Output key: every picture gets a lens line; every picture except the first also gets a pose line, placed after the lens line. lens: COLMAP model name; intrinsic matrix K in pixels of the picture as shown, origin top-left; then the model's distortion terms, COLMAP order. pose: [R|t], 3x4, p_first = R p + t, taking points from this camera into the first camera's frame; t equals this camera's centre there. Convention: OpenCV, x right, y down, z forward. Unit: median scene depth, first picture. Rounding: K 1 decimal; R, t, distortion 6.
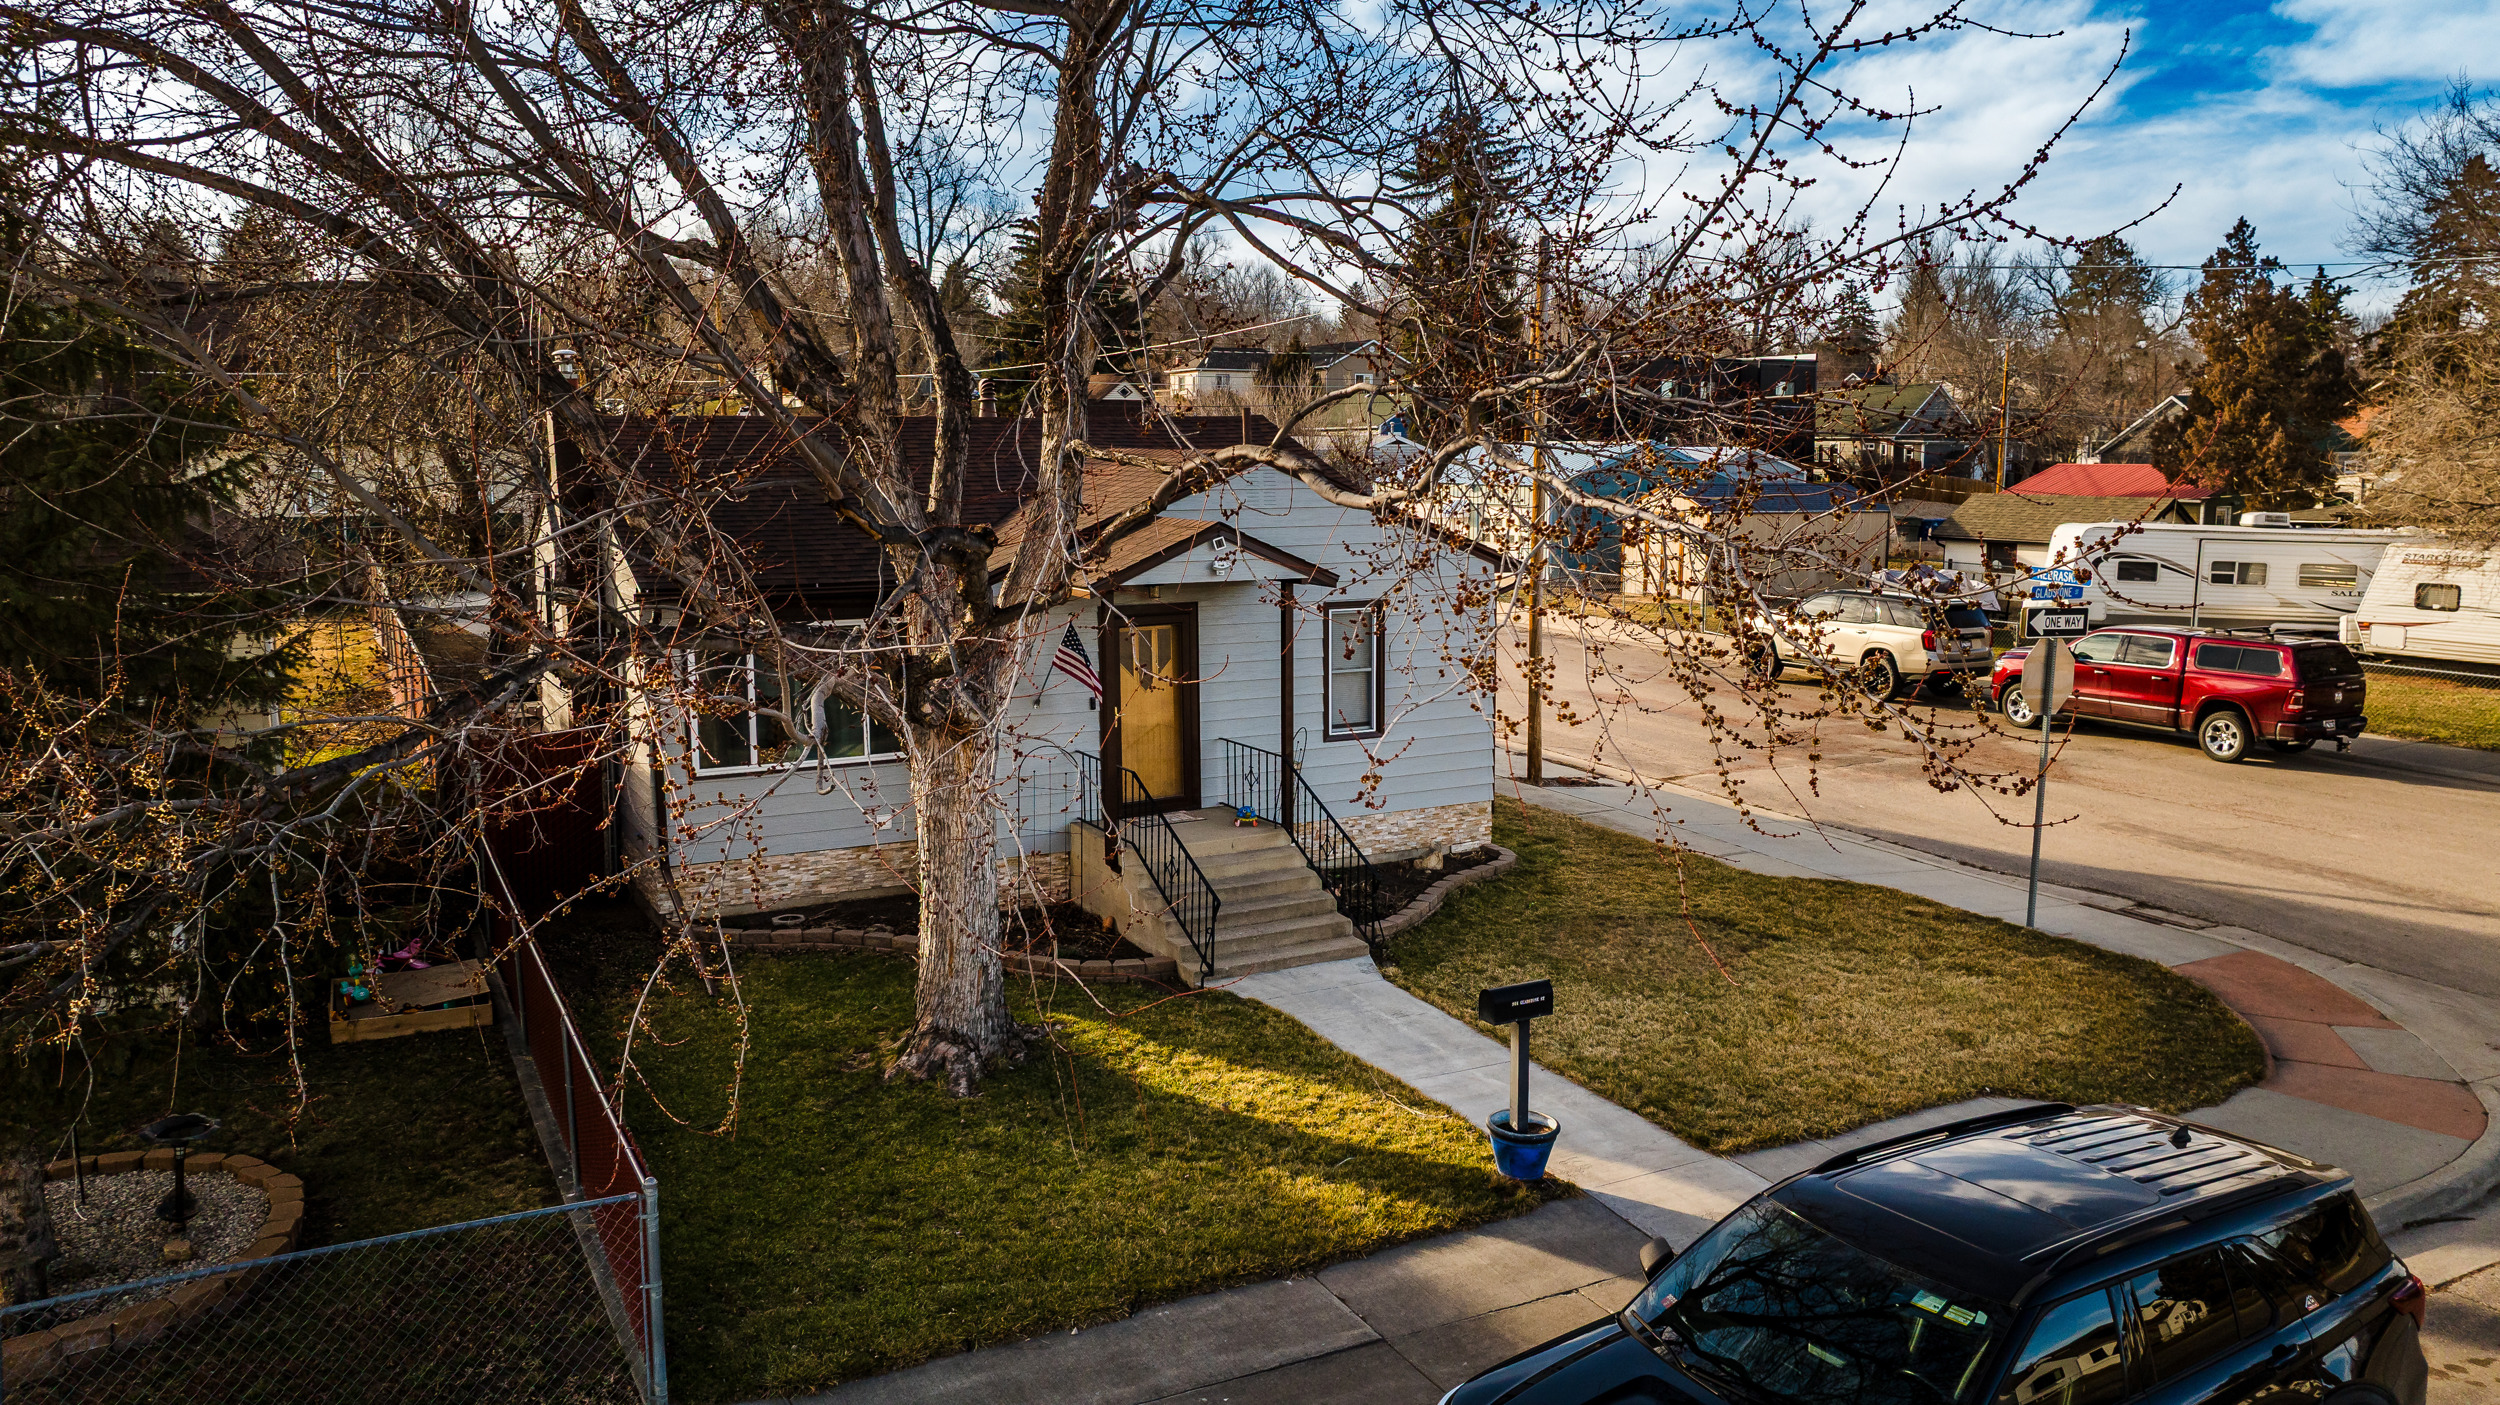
lens RADIAL K [[1765.4, 0, 1249.0], [0, 1765.4, 661.9], [0, 0, 1]] dist [-0.018561, 0.002782]
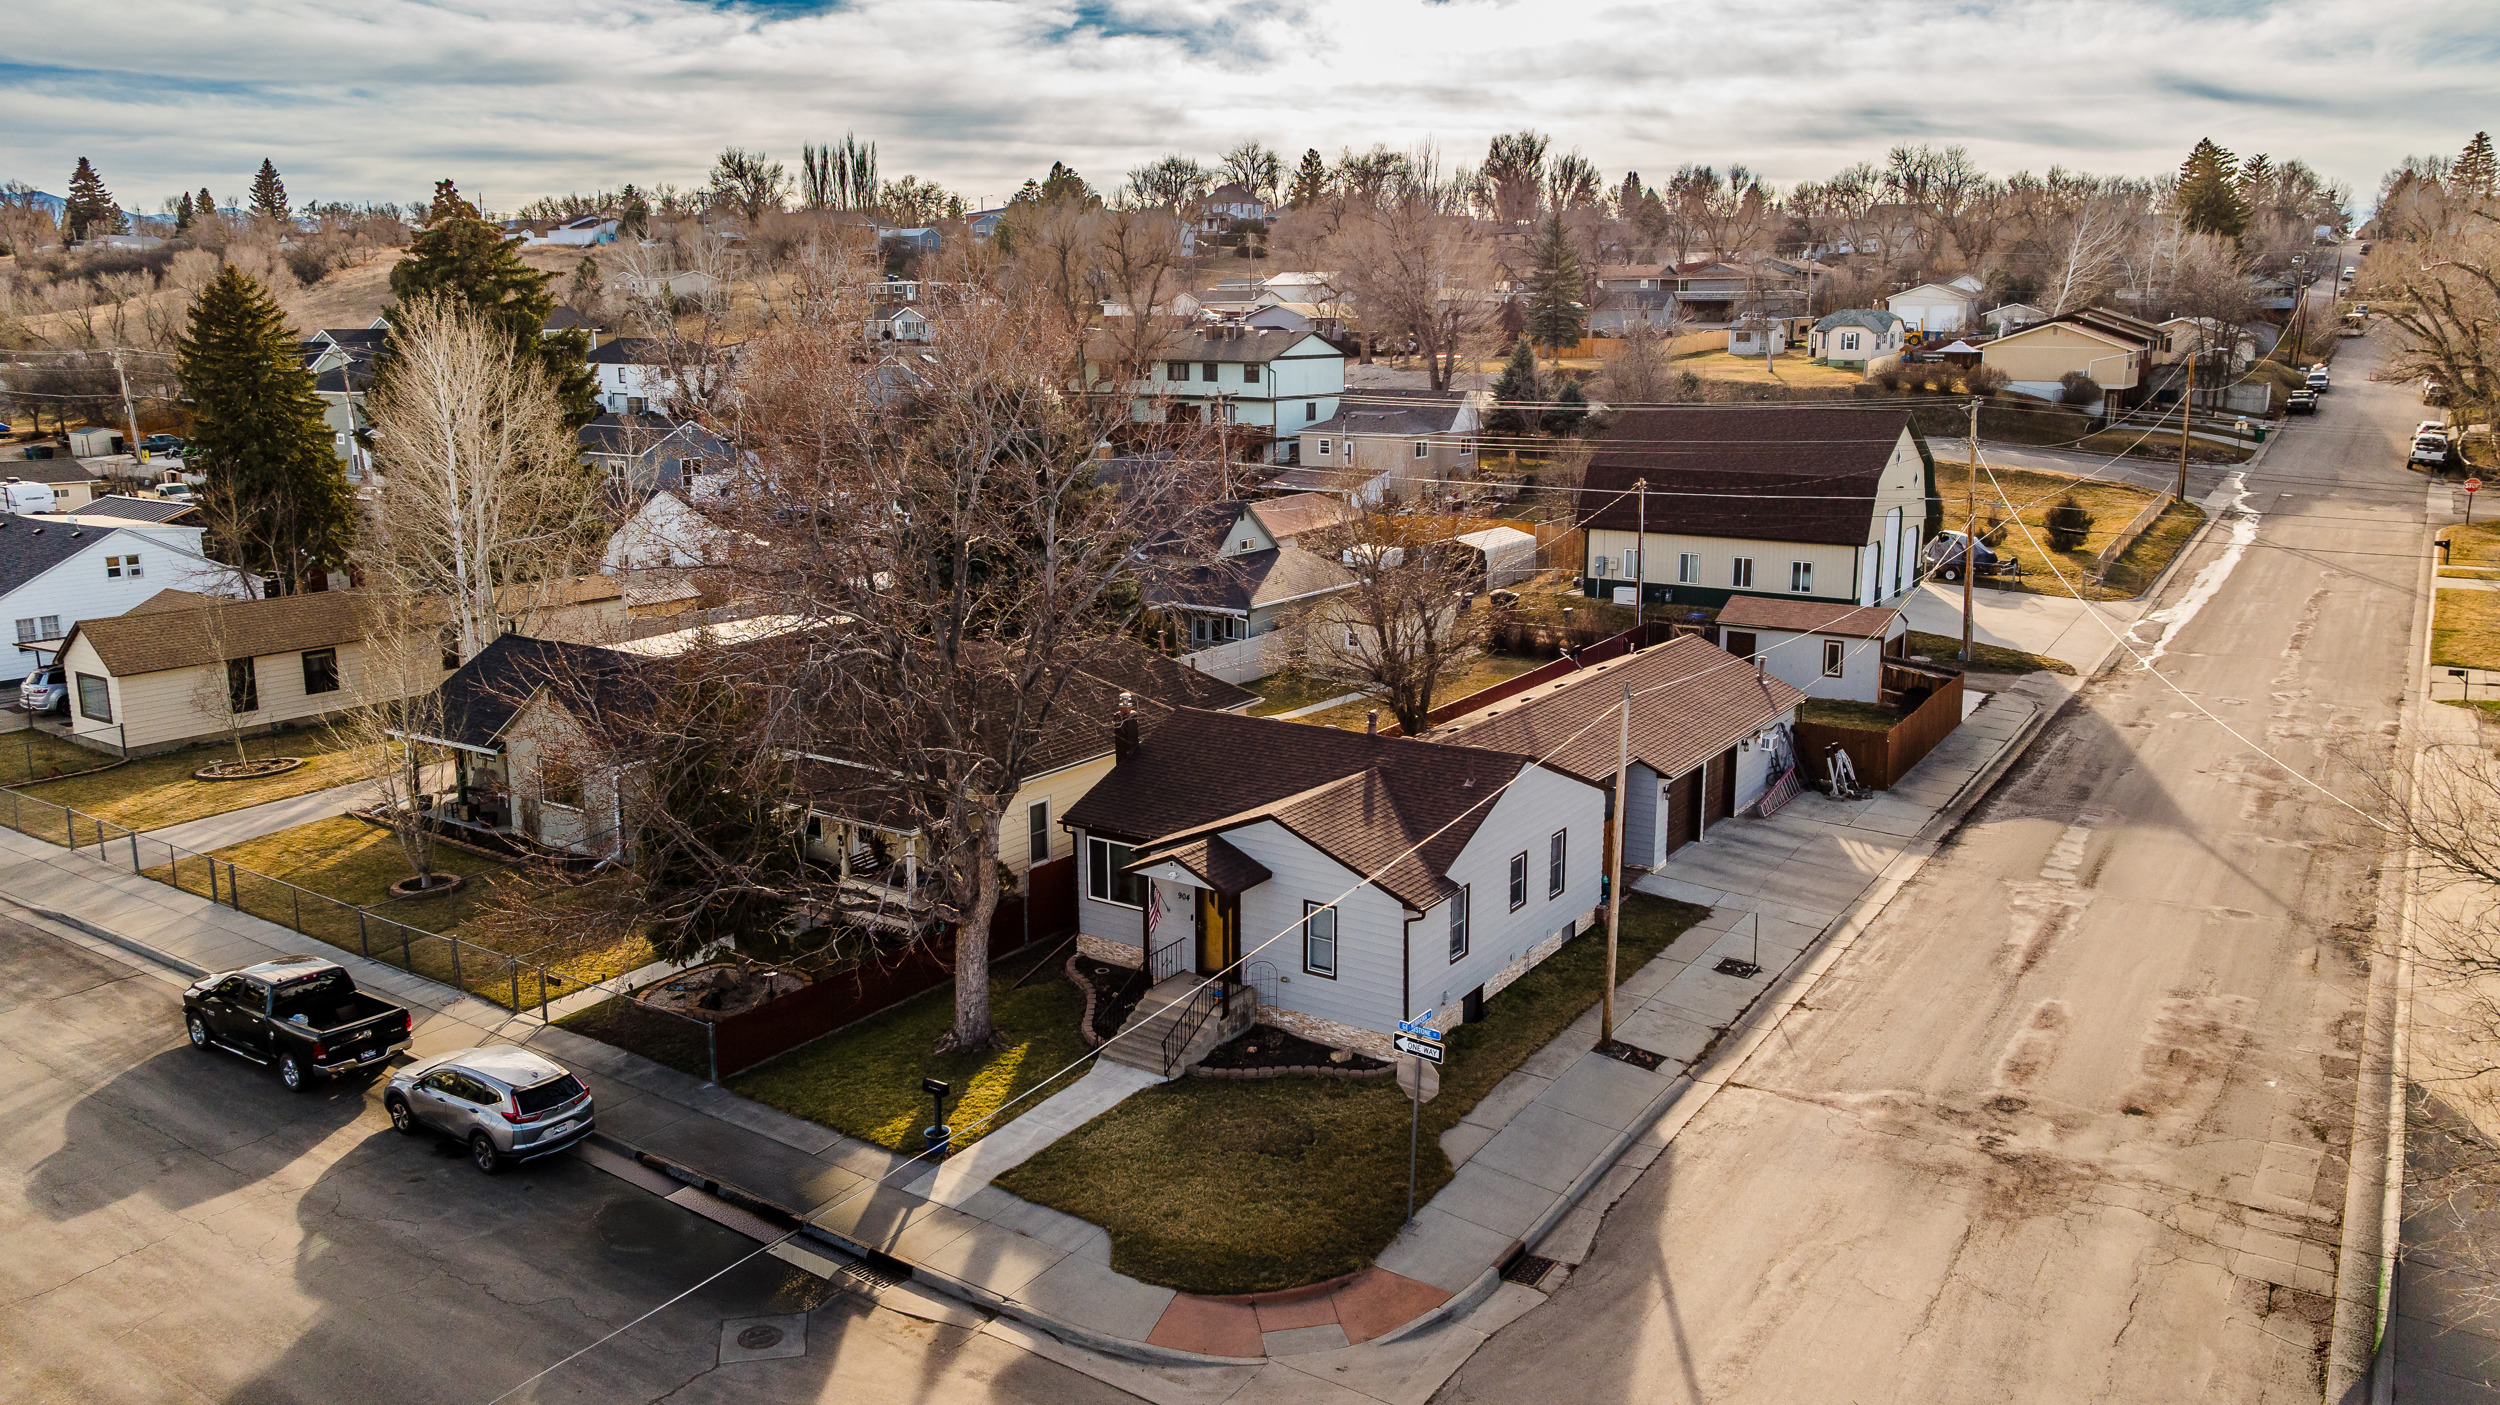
lens RADIAL K [[1765.4, 0, 1249.0], [0, 1765.4, 661.9], [0, 0, 1]] dist [-0.018561, 0.002782]
pose [[0.467009, 0.170847, -0.867591, 1.819926], [-0.105419, 0.984917, 0.137206, -0.607041], [0.877946, 0.027384, 0.477976, 0.080914]]
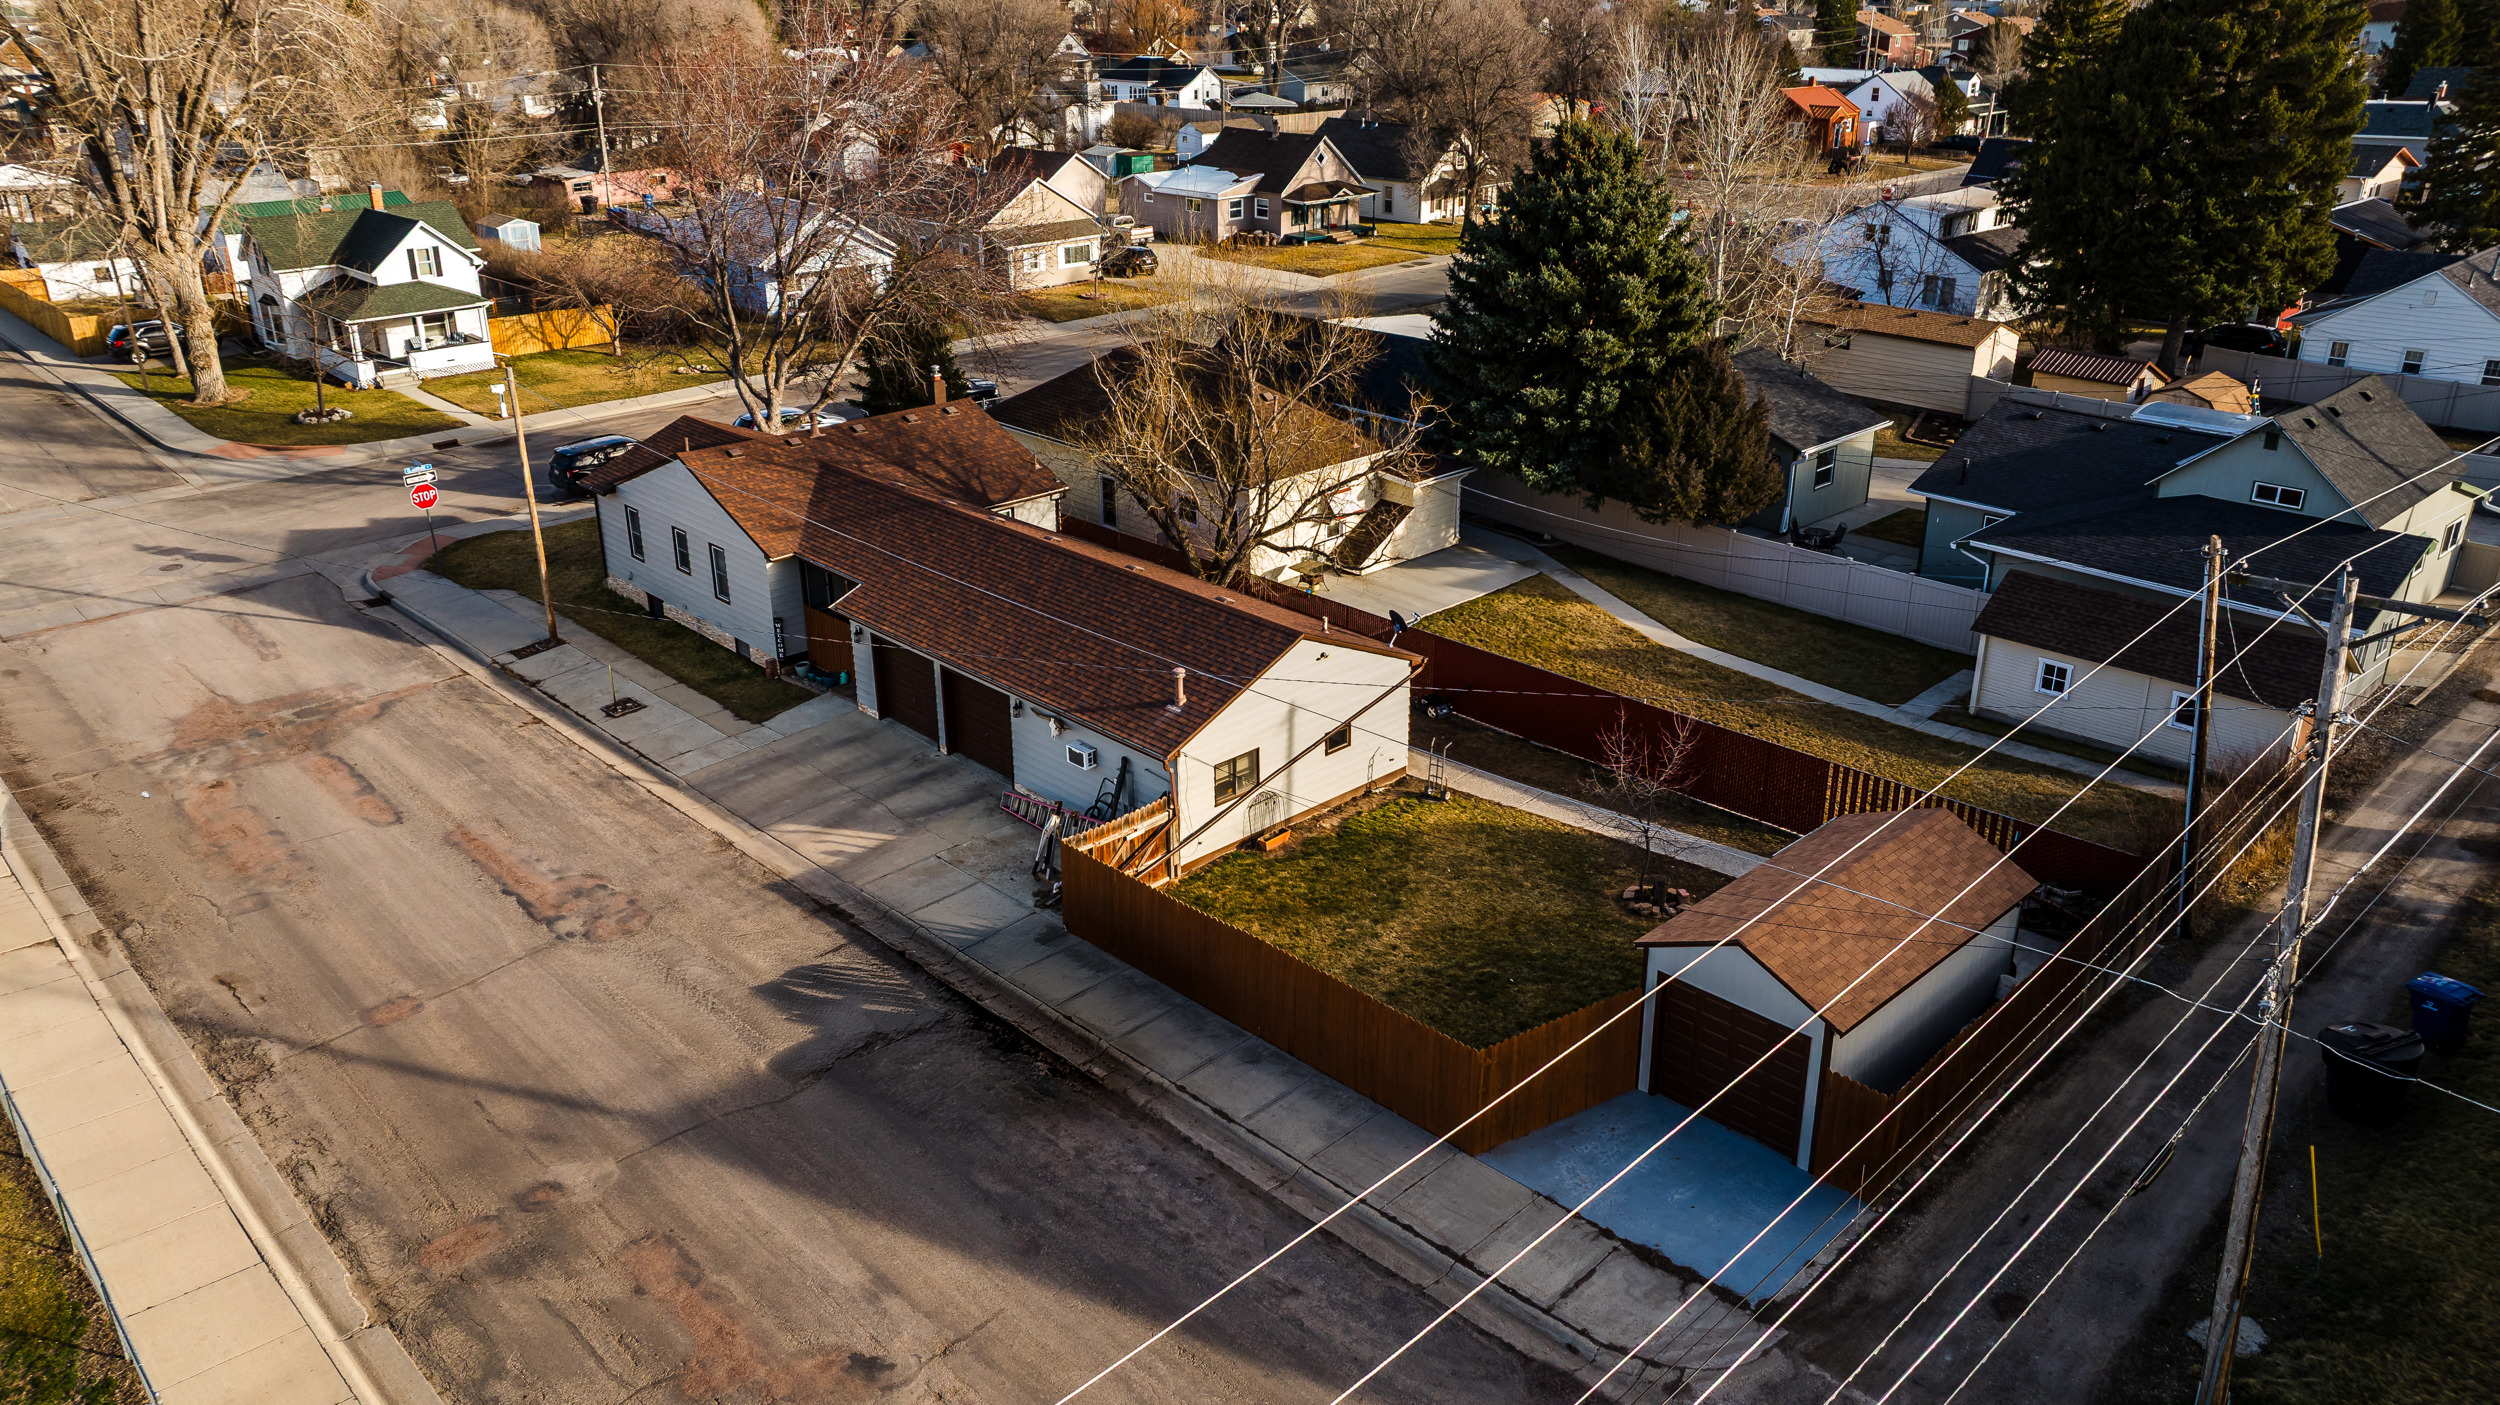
lens RADIAL K [[1765.4, 0, 1249.0], [0, 1765.4, 661.9], [0, 0, 1]] dist [-0.018561, 0.002782]
pose [[-0.963804, 0.106801, -0.244287, -0.153554], [-0.024030, 0.877733, 0.478547, -1.278786], [0.265528, 0.467096, -0.843396, 4.268407]]
